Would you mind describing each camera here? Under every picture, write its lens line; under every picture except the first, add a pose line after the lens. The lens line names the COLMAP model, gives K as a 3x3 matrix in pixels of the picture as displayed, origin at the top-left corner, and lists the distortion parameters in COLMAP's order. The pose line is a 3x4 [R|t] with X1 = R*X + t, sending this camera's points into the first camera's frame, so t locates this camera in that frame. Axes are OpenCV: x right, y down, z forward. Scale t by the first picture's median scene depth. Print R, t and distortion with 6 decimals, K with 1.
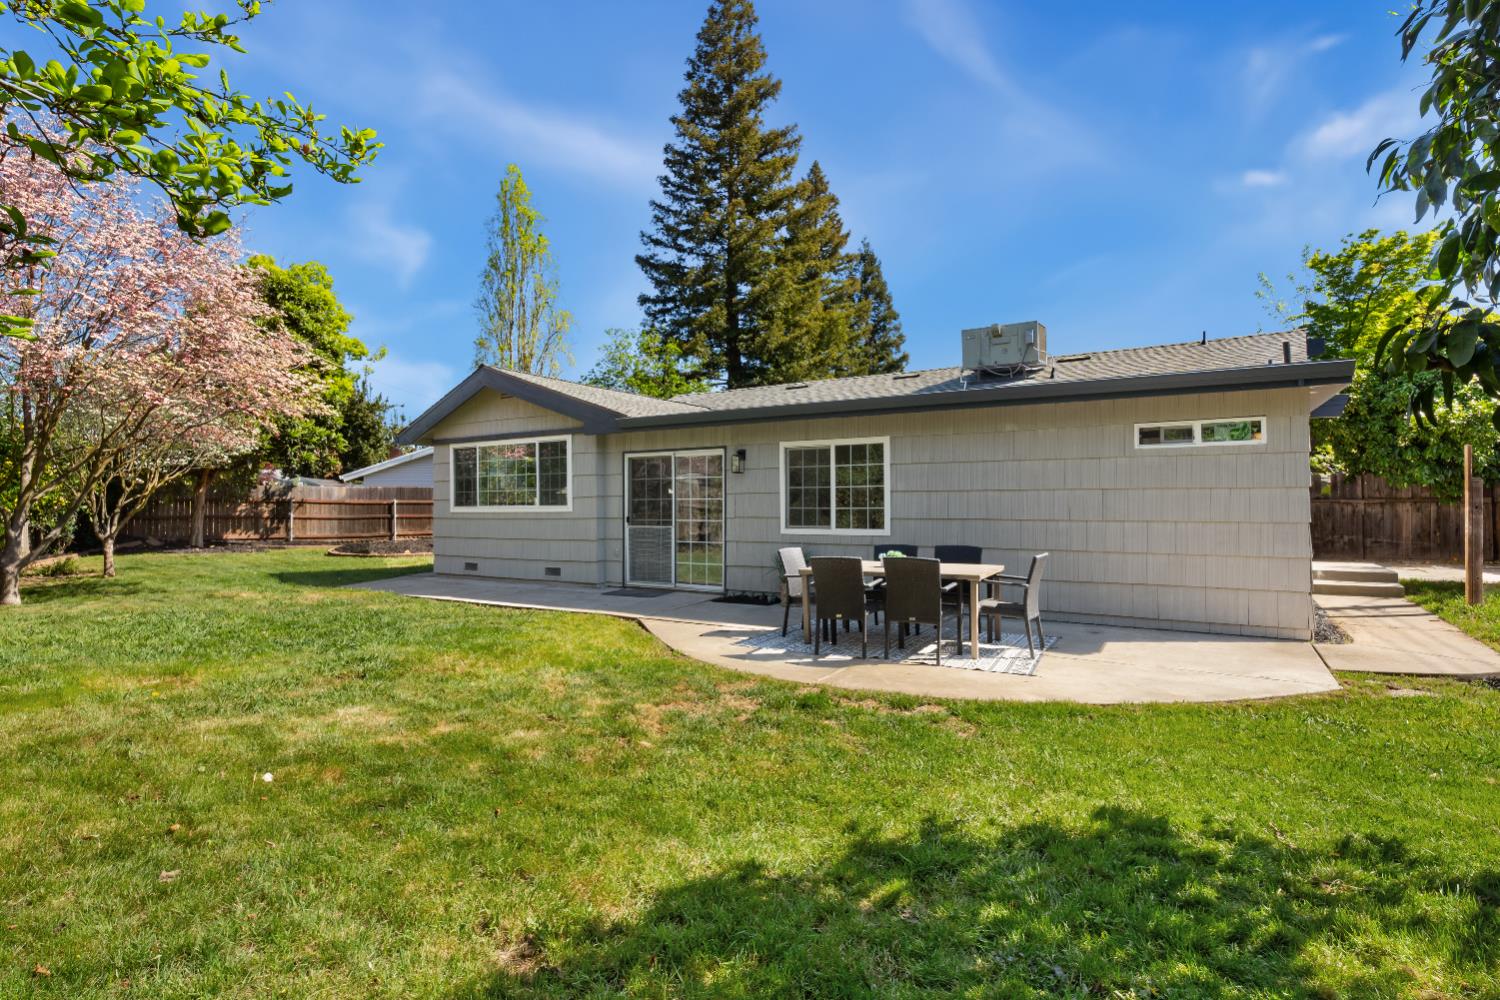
lens RADIAL K [[692.0, 0, 727.1], [0, 692.0, 495.4], [0, 0, 1]] dist [-0.007445, 0.002155]
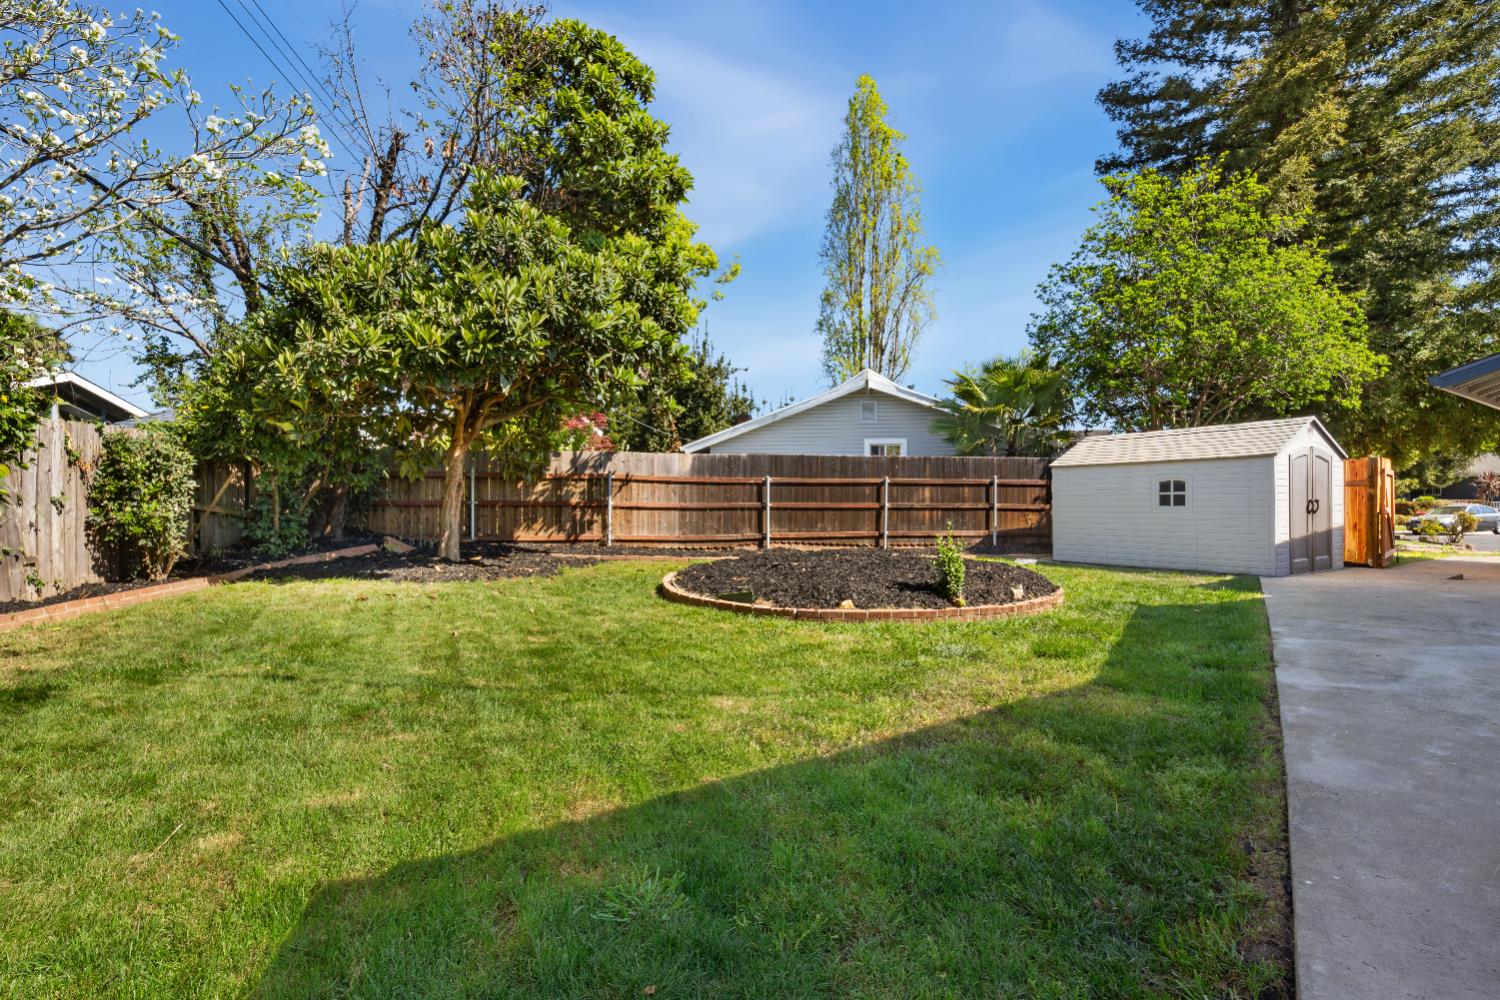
lens RADIAL K [[692.0, 0, 755.8], [0, 692.0, 497.5], [0, 0, 1]] dist [-0.007445, 0.002155]
pose [[0.921998, 0.011634, -0.387021, -0.281901], [-0.004156, 0.999788, 0.020152, 0.012544], [0.387173, -0.016971, 0.921851, 0.492891]]
